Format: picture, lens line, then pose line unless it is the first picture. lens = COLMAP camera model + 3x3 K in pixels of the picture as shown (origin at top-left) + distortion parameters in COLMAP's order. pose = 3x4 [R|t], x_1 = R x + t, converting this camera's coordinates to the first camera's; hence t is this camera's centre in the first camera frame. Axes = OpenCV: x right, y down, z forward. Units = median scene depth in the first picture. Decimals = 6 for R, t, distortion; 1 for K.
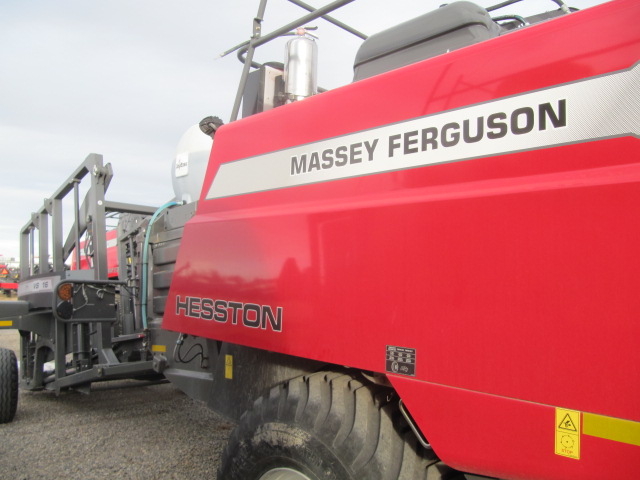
lens RADIAL K [[533.2, 0, 319.3], [0, 533.2, 238.7], [0, 0, 1]] dist [-0.046946, 0.011905]
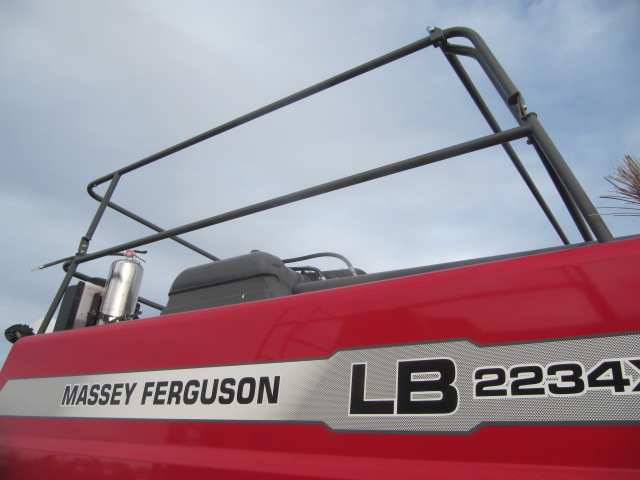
lens RADIAL K [[533.2, 0, 316.3], [0, 533.2, 242.1], [0, 0, 1]] dist [-0.046946, 0.011905]
pose [[0.982035, 0.127058, 0.139515, 0.249392], [-0.070904, 0.933621, -0.351176, -0.103754], [-0.174874, 0.334975, 0.925857, -0.046619]]
